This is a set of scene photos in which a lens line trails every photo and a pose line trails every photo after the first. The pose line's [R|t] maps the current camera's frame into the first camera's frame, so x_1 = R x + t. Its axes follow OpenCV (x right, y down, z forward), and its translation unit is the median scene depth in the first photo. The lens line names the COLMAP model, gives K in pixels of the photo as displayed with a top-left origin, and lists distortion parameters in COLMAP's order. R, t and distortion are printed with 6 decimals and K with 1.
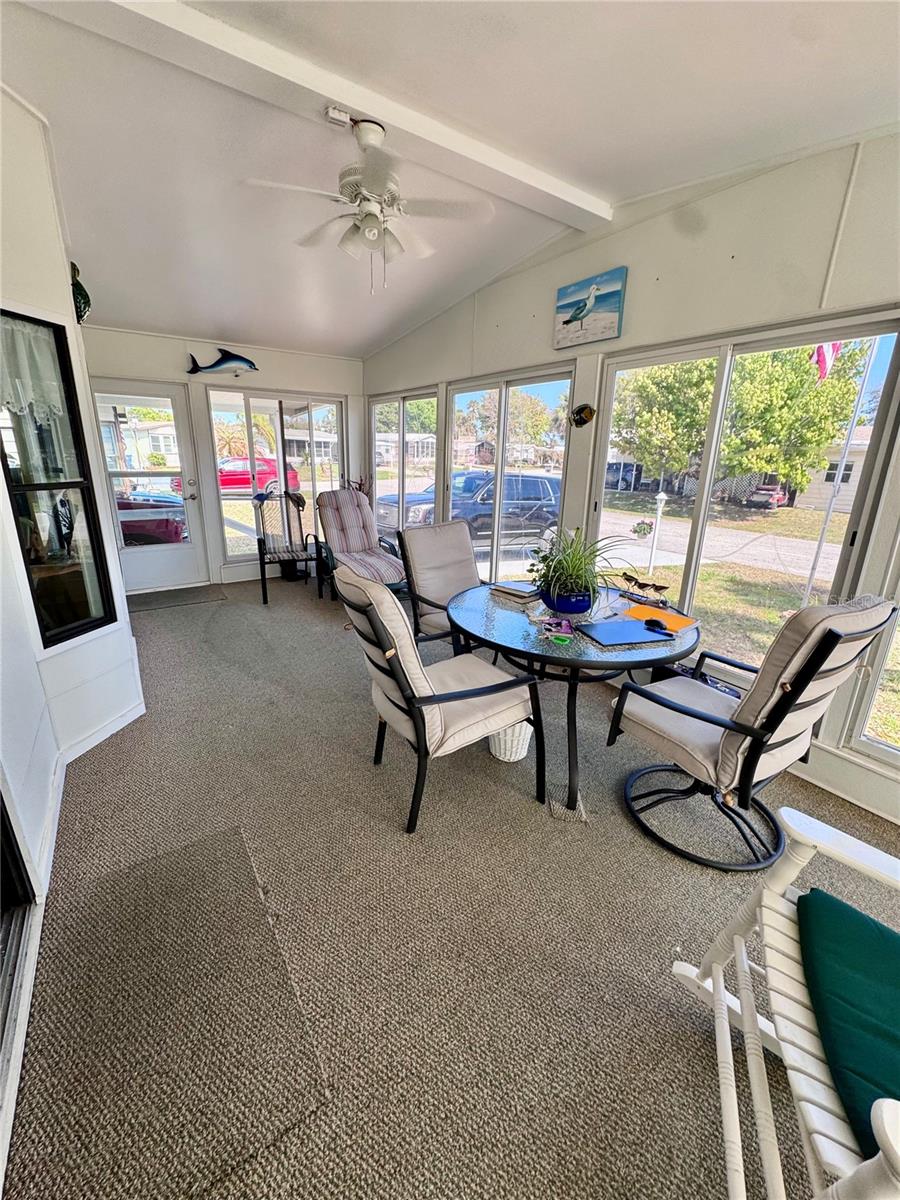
lens RADIAL K [[481.9, 0, 451.4], [0, 481.9, 594.9], [0, 0, 1]] dist [-0.000097, -0.000516]
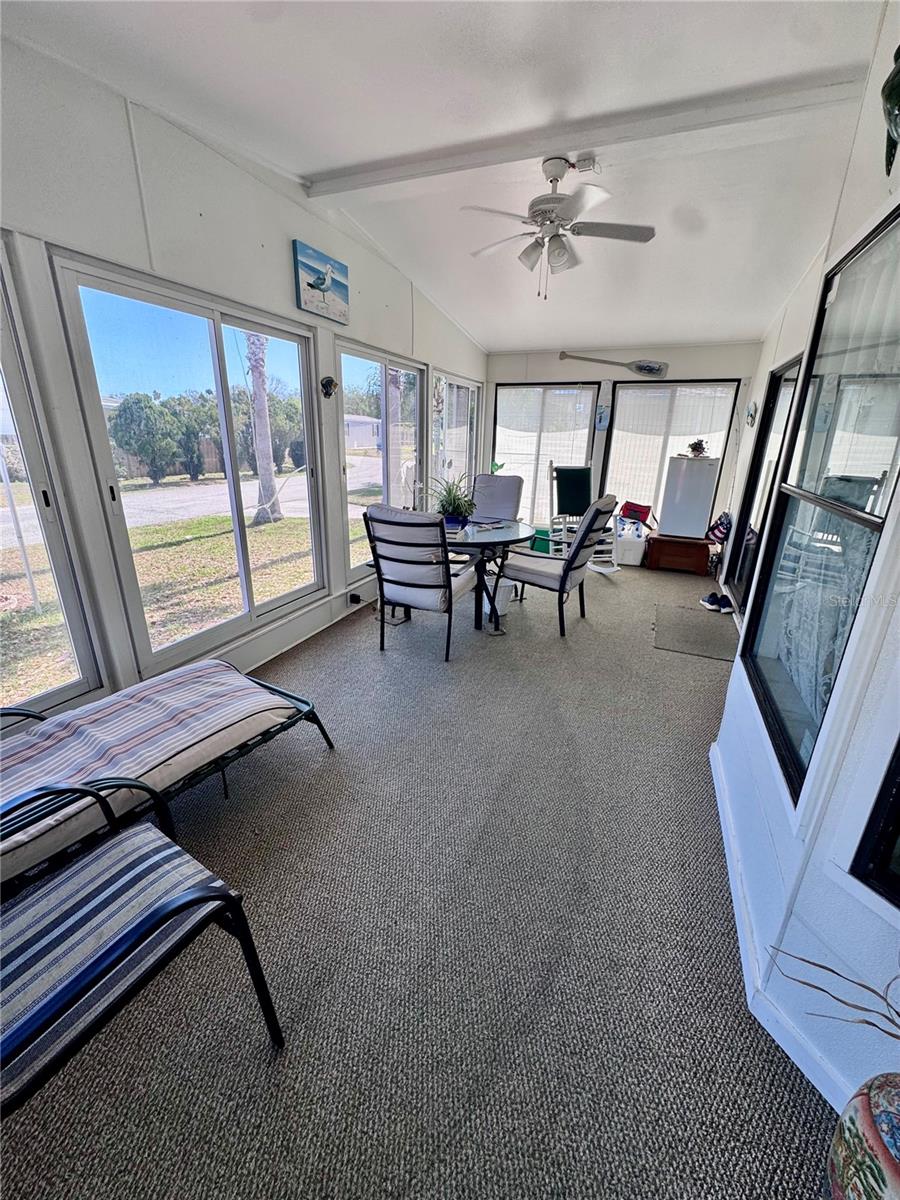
lens RADIAL K [[481.9, 0, 448.8], [0, 481.9, 598.3], [0, 0, 1]] dist [-0.000097, -0.000516]
pose [[-0.543500, -0.313431, 0.778697, -0.897006], [0.207661, 0.848631, 0.486520, -0.464788], [-0.813317, 0.426129, -0.396144, 1.483972]]
